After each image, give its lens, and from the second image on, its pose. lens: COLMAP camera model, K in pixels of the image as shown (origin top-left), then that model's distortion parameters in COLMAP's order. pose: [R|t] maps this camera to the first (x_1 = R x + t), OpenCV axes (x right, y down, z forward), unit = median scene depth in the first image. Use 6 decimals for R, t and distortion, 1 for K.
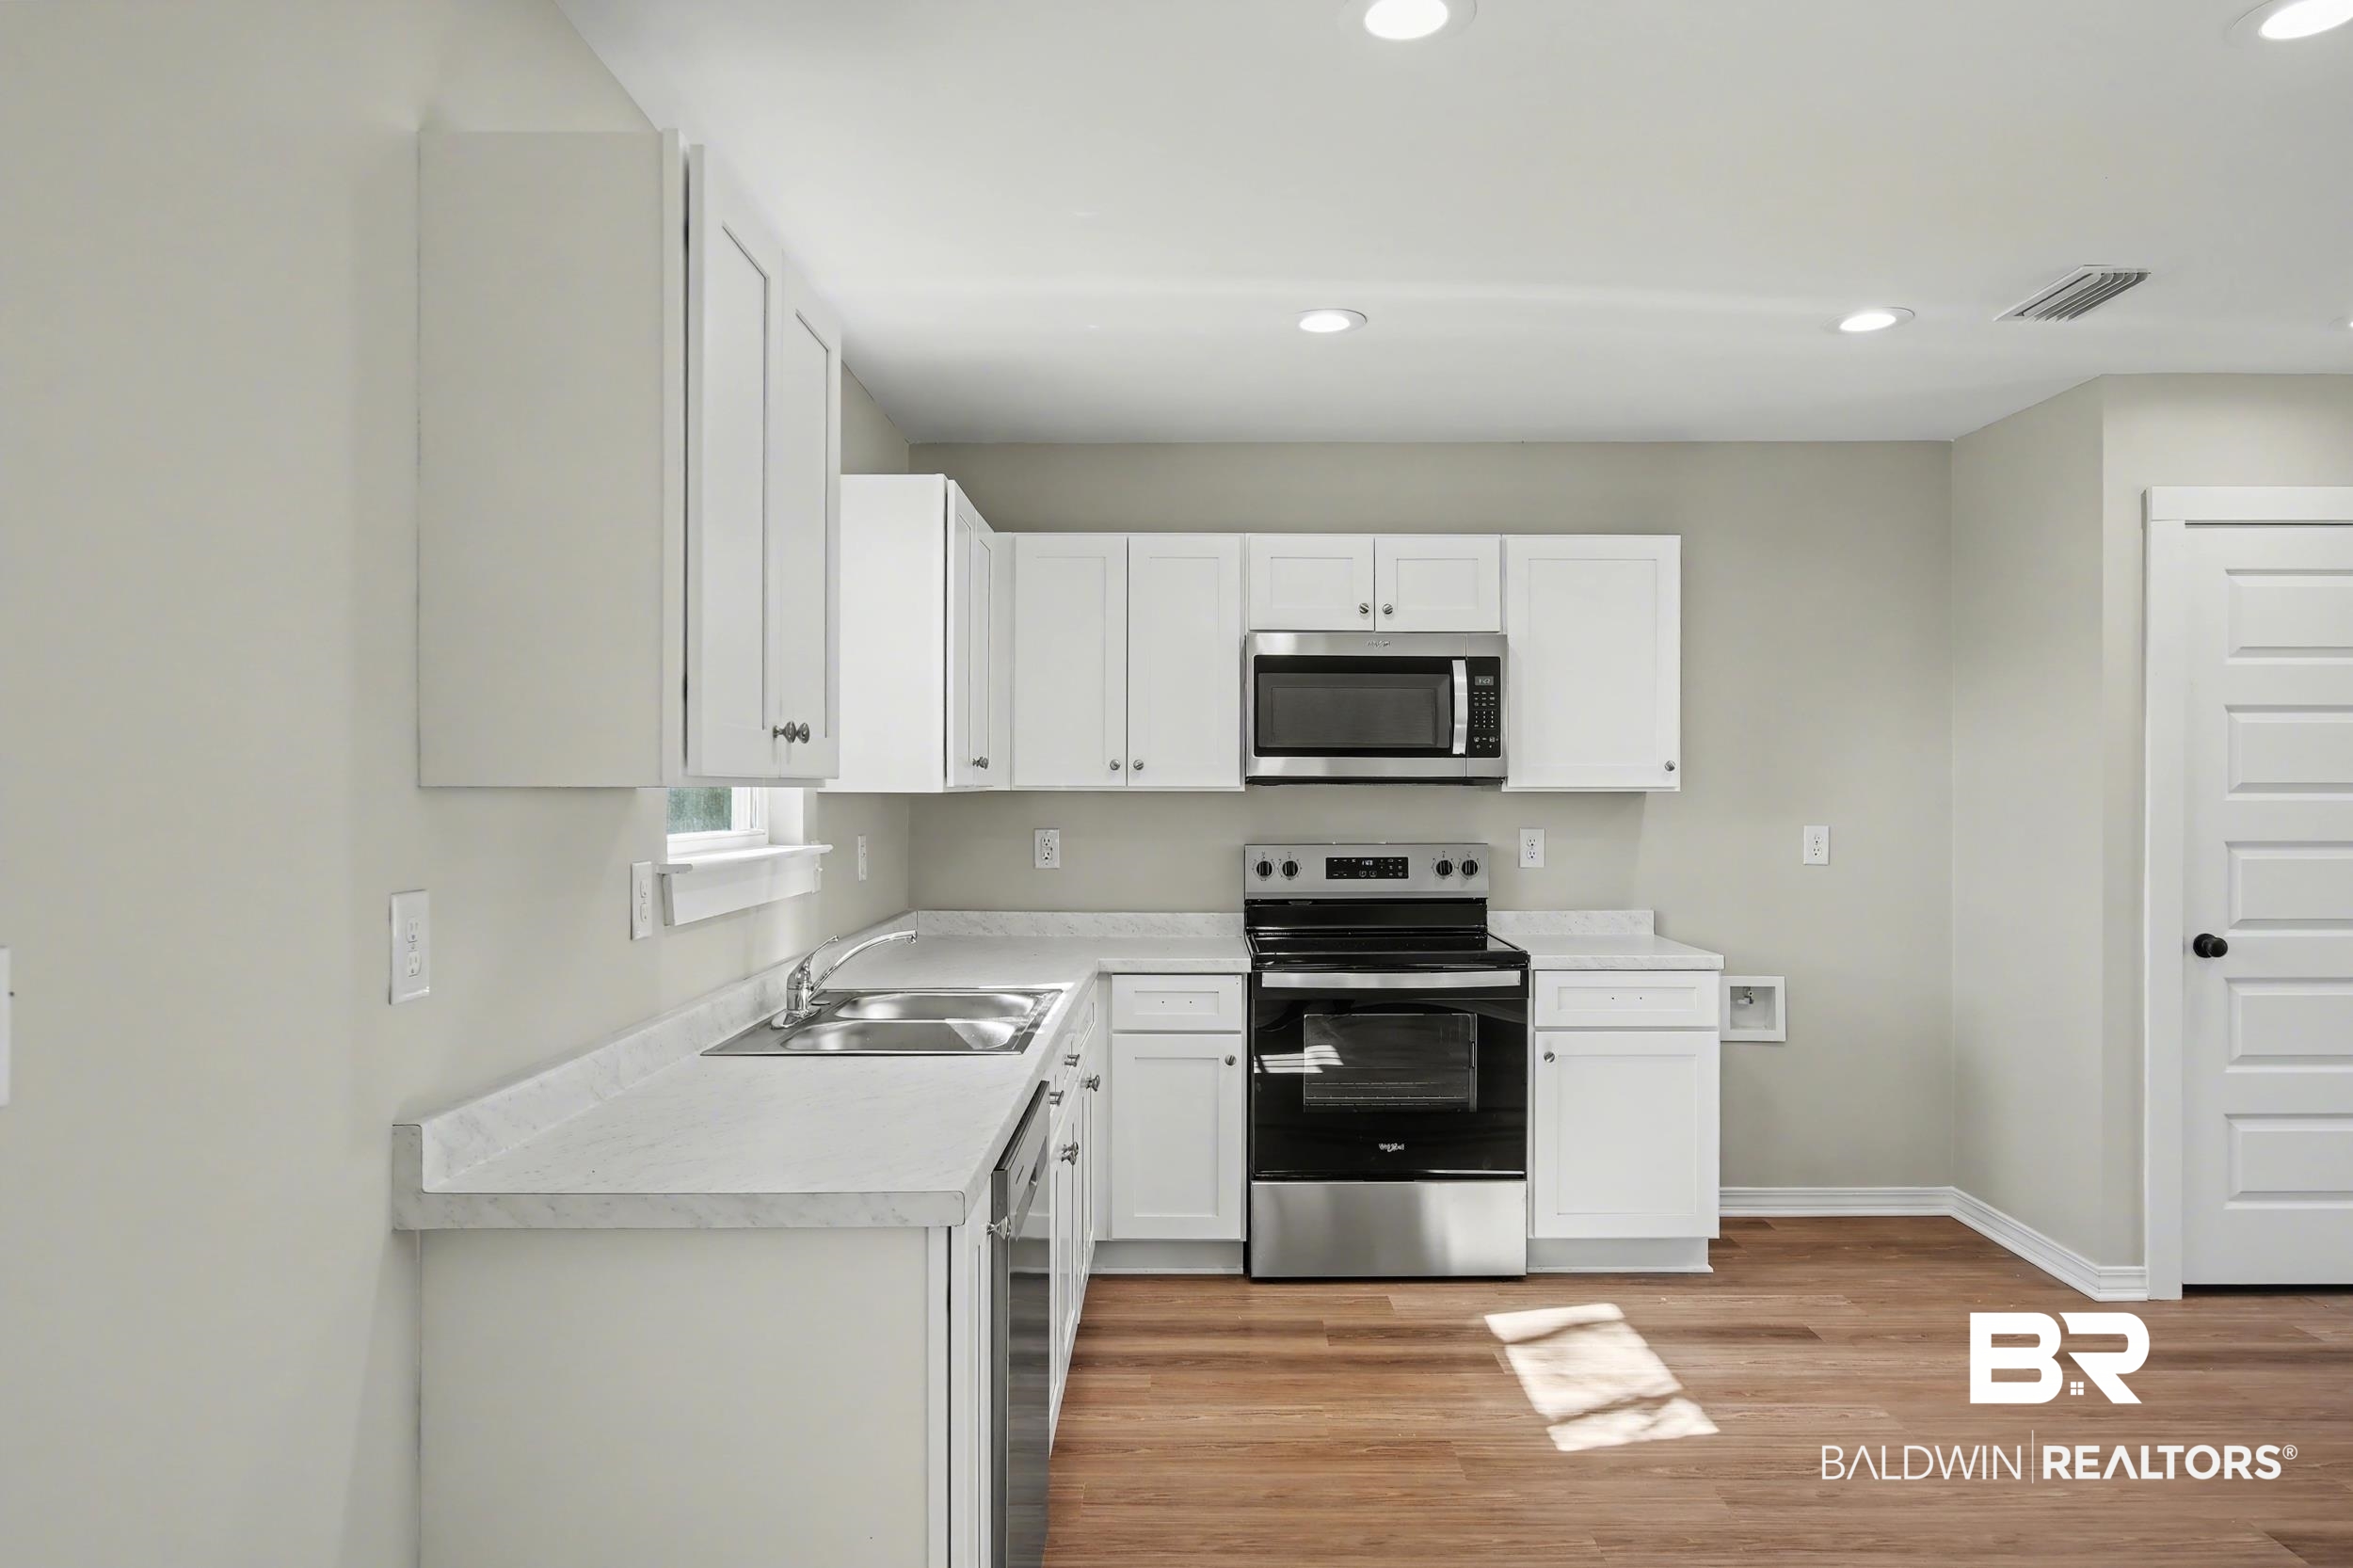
lens RADIAL K [[1481.7, 0, 1210.5], [0, 1481.7, 785.0], [0, 0, 1]] dist [-0.000964, 0.001383]
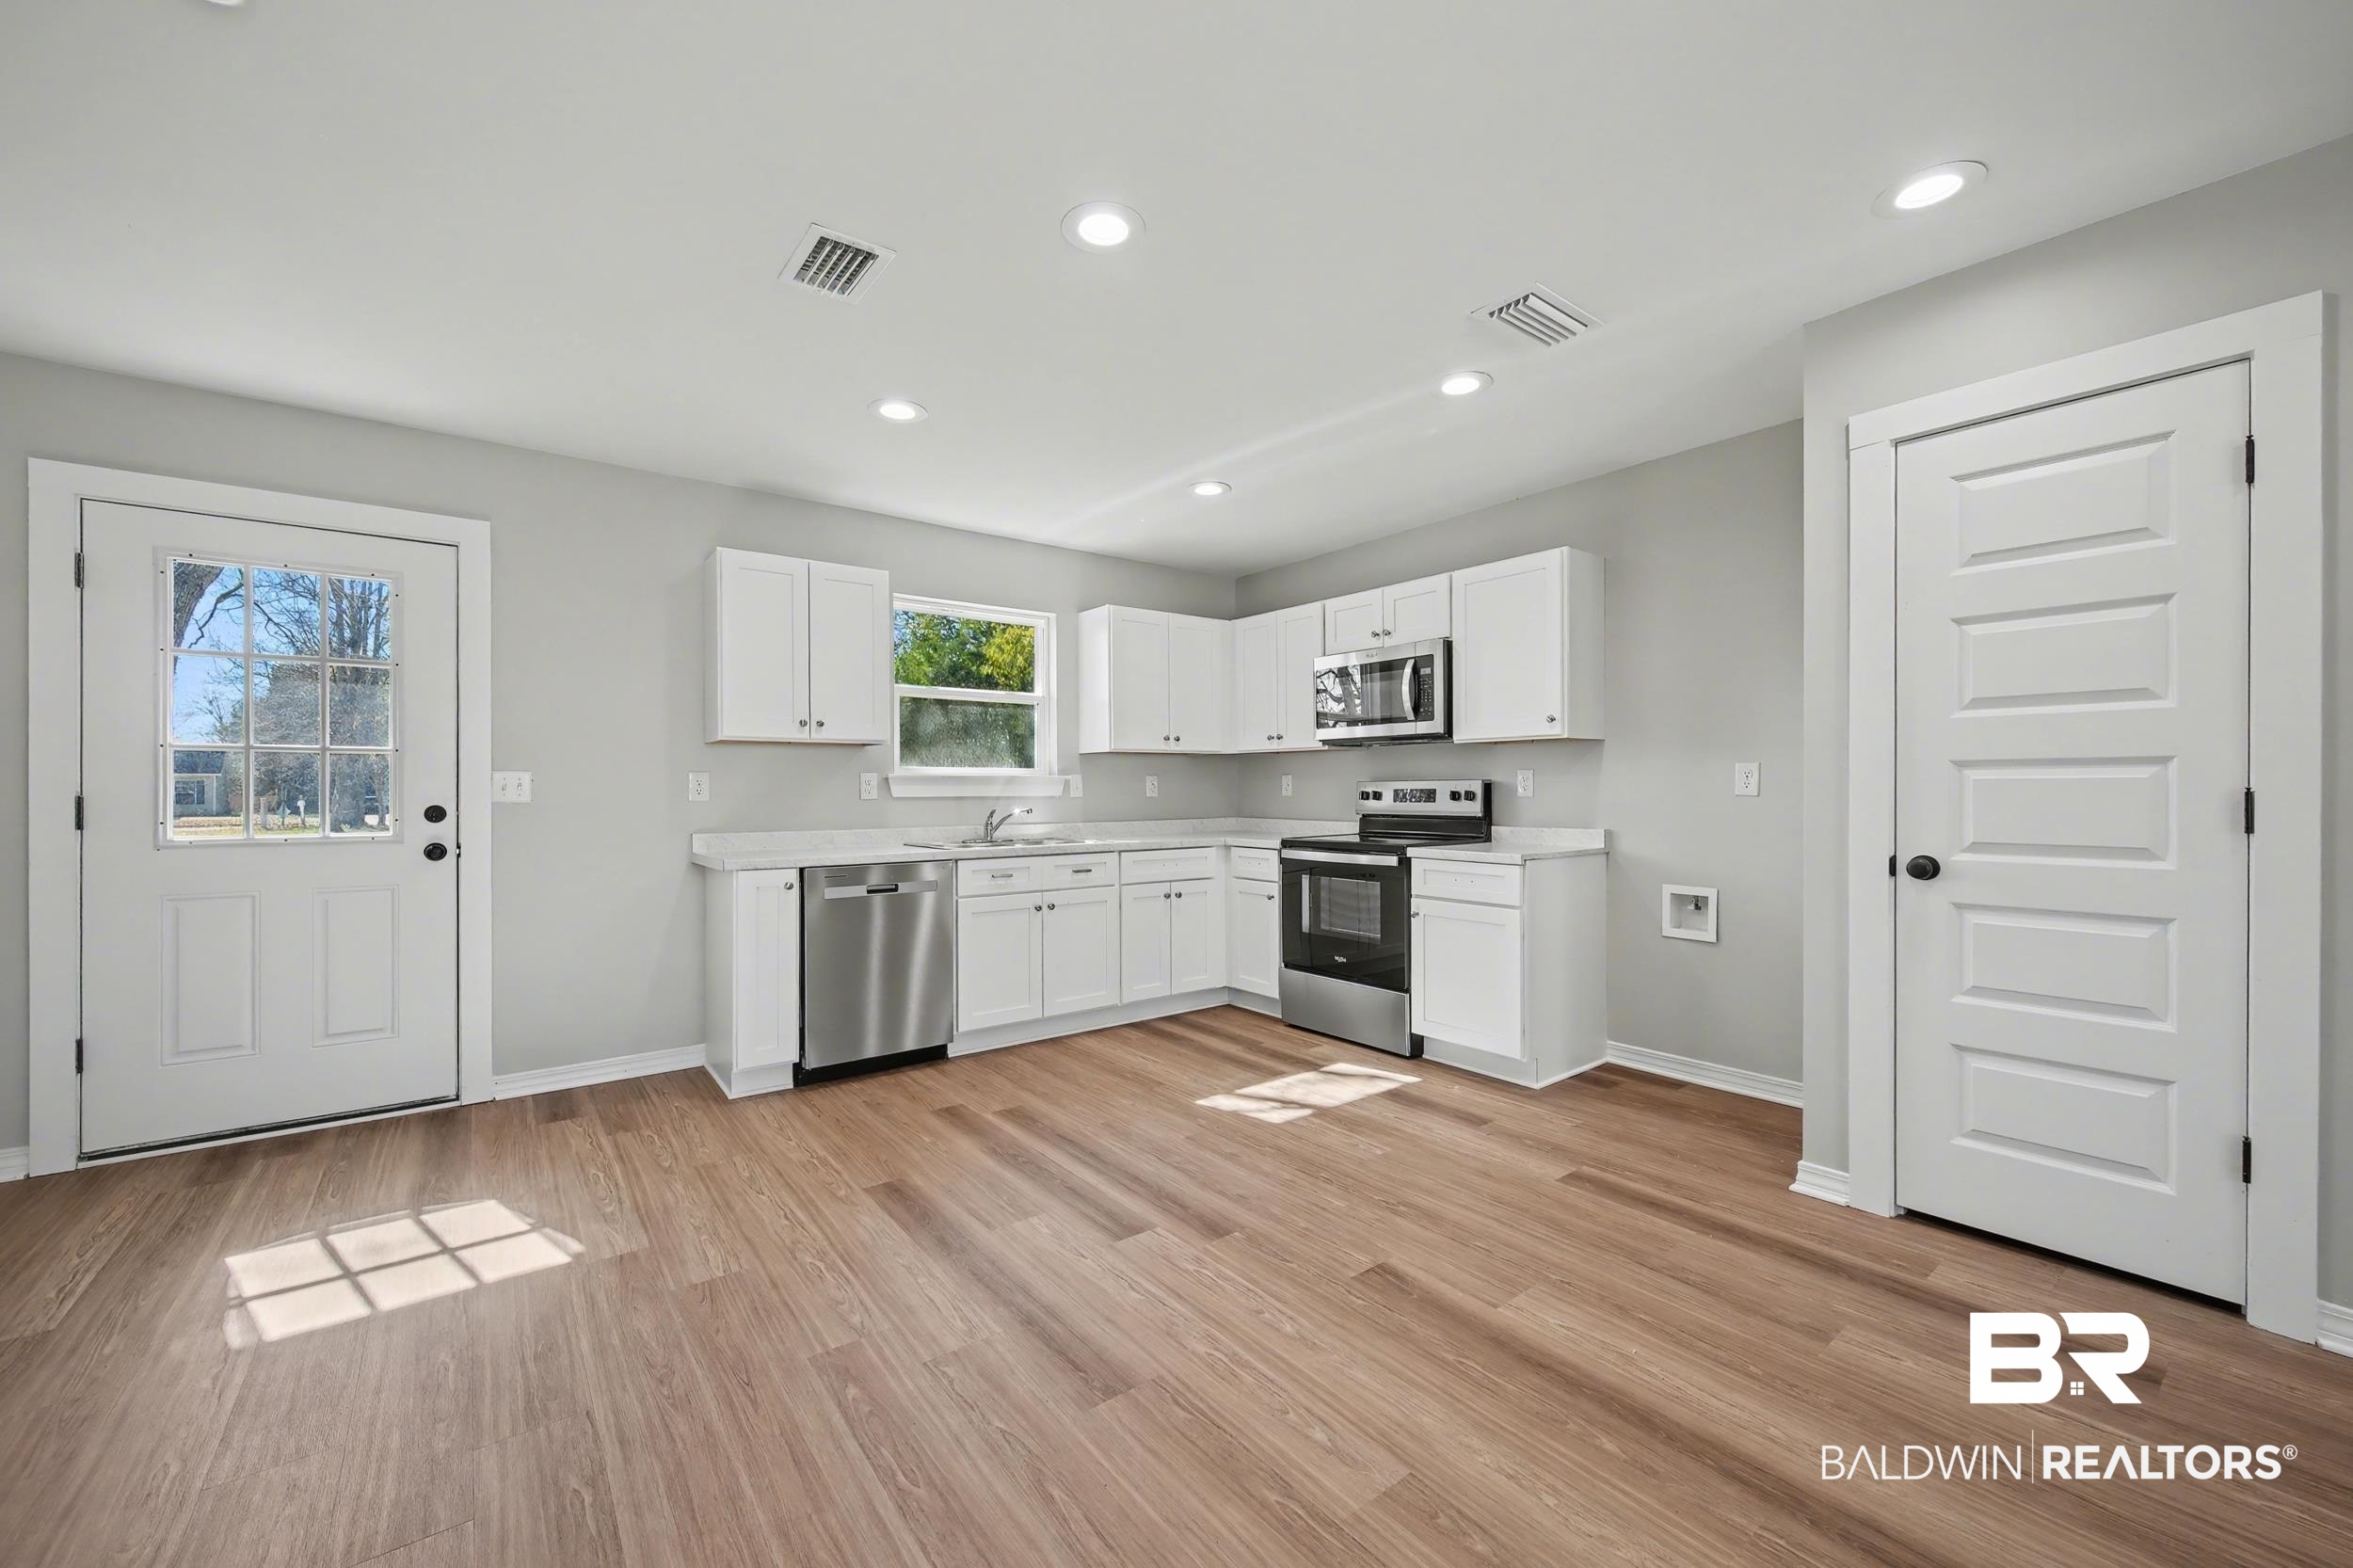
lens RADIAL K [[925.6, 0, 1191.9], [0, 925.6, 783.3], [0, 0, 1]] dist [0.002262, 0.000261]
pose [[0.610959, -0.006514, -0.791636, 0.840405], [0.008509, 0.999962, -0.001661, 0.048382], [0.791617, -0.005721, 0.610991, 0.236430]]
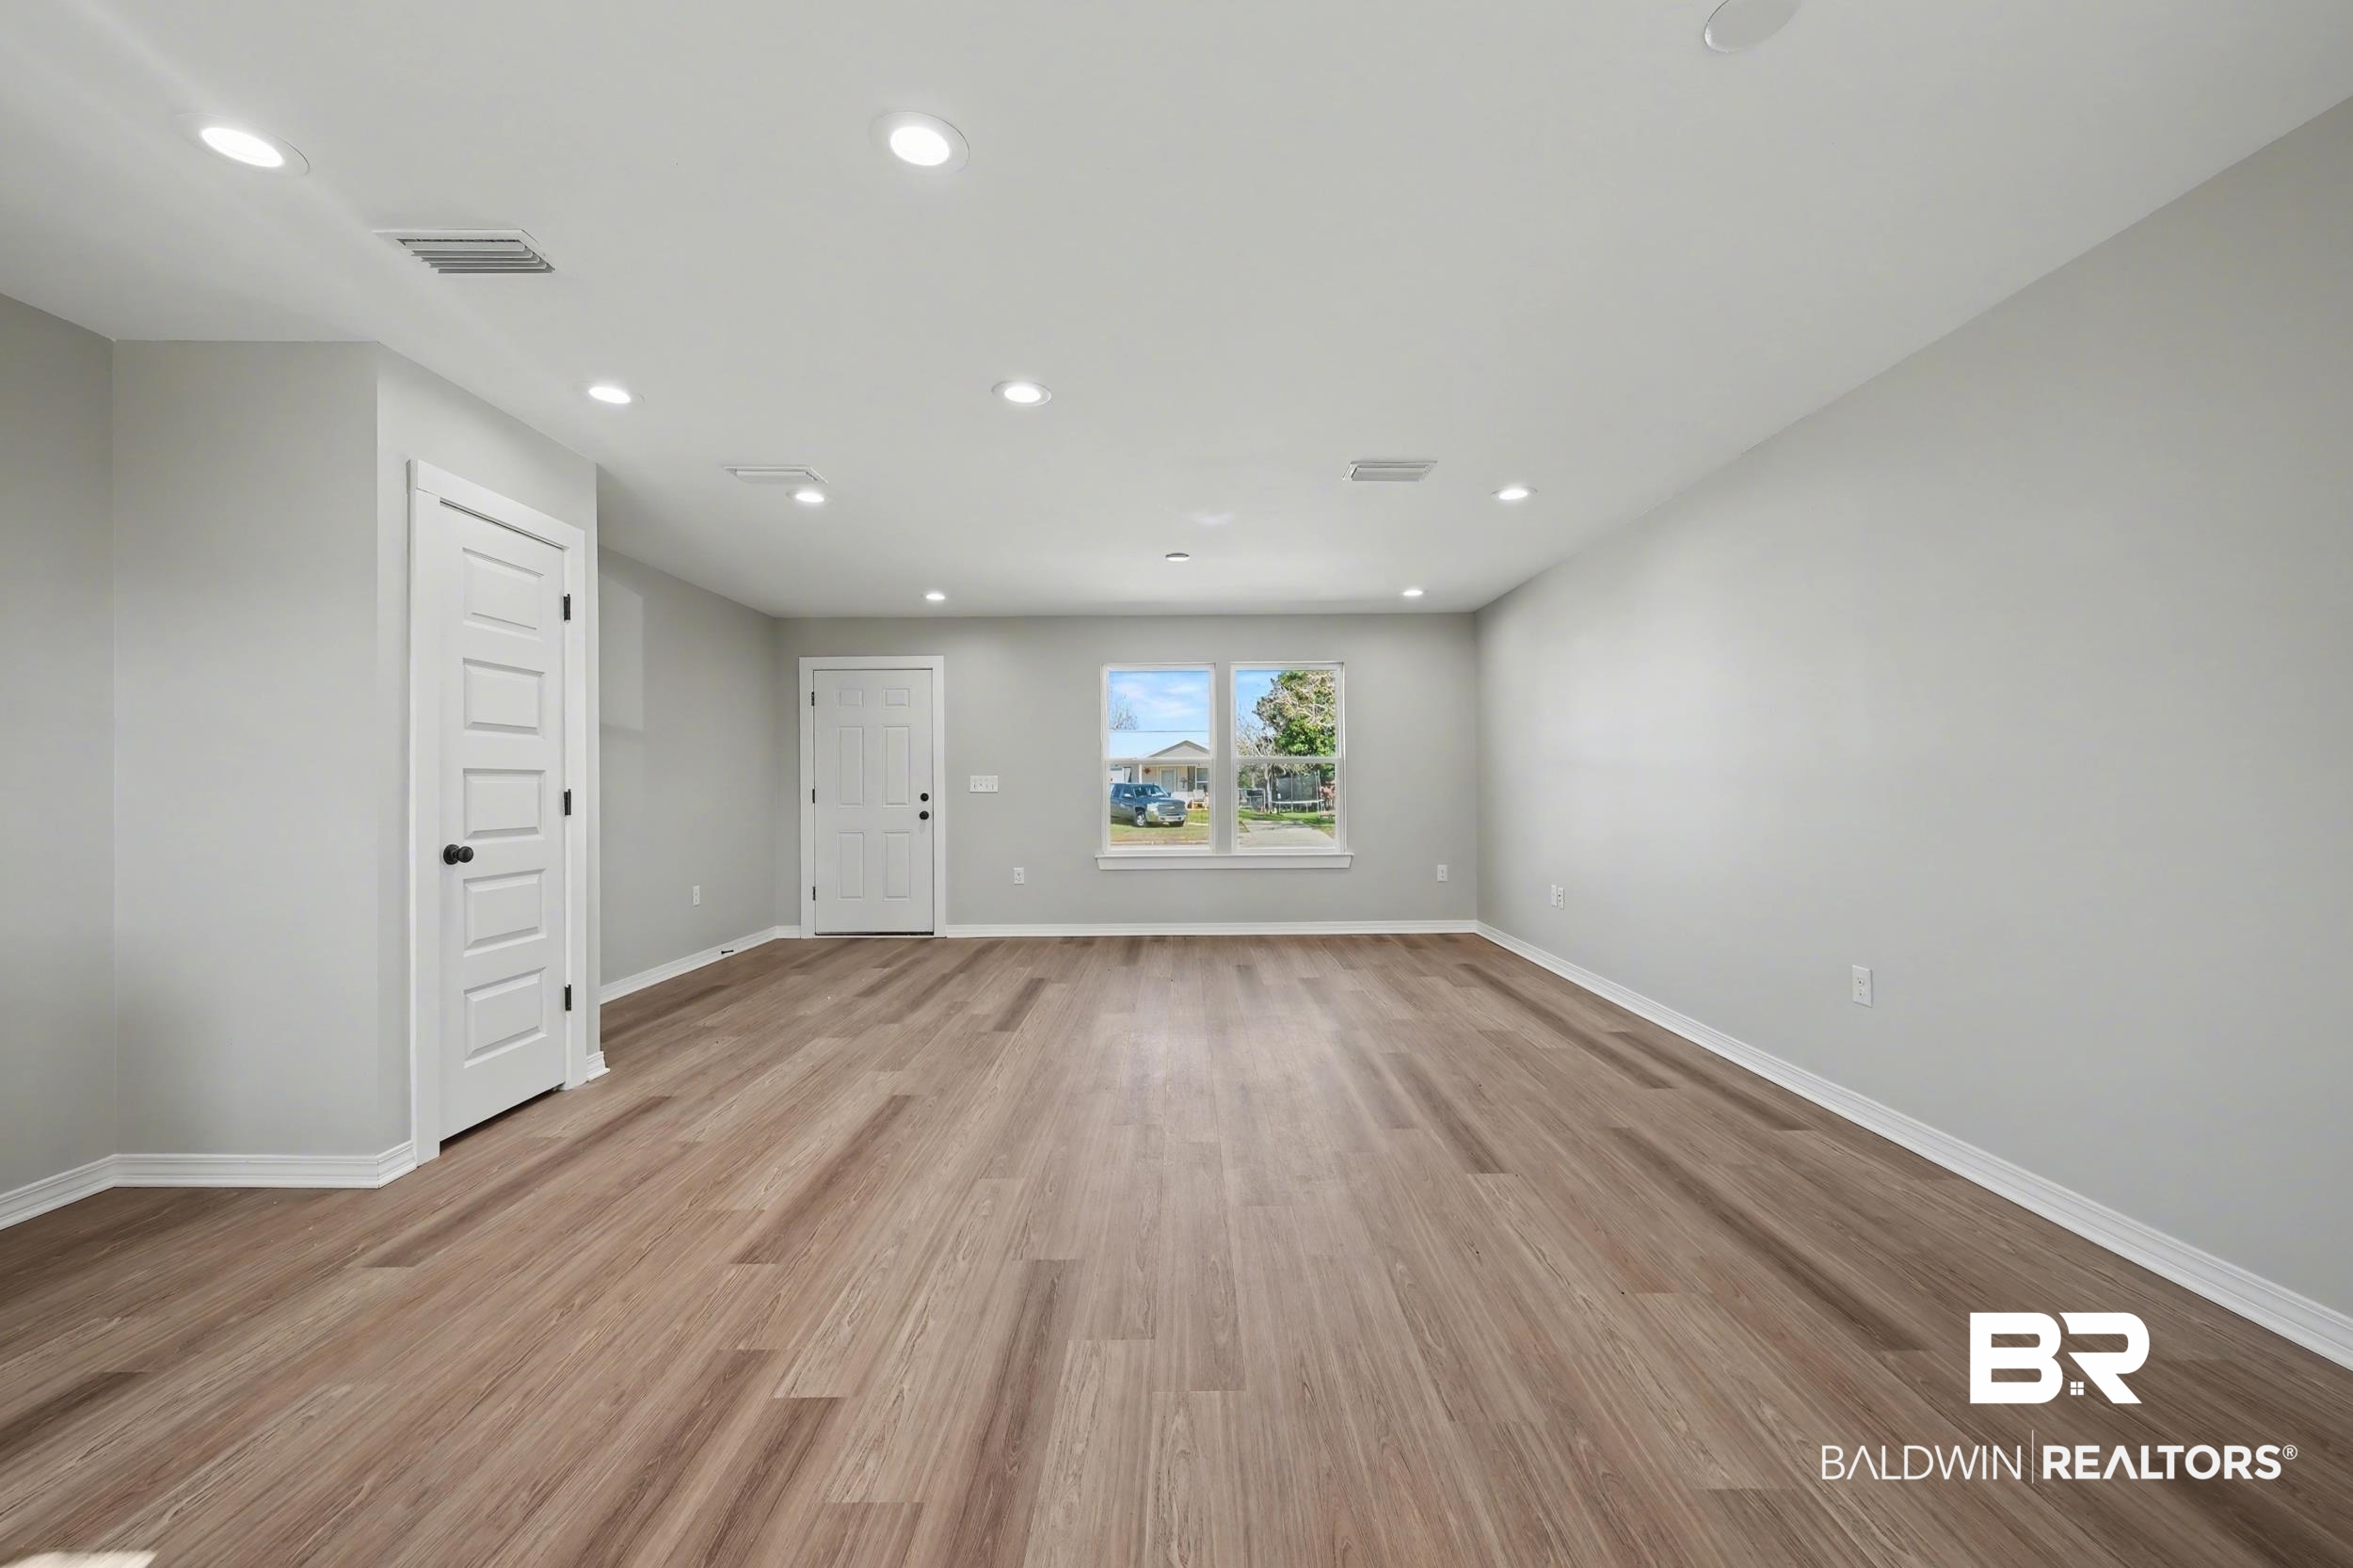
lens RADIAL K [[929.3, 0, 1181.5], [0, 929.3, 782.4], [0, 0, 1]] dist [0.001747, -0.000075]
pose [[0.005824, 0.003444, 0.999977, -0.080273], [0.001649, 0.999993, -0.003453, 0.051933], [-0.999982, 0.001669, 0.005818, 0.392441]]
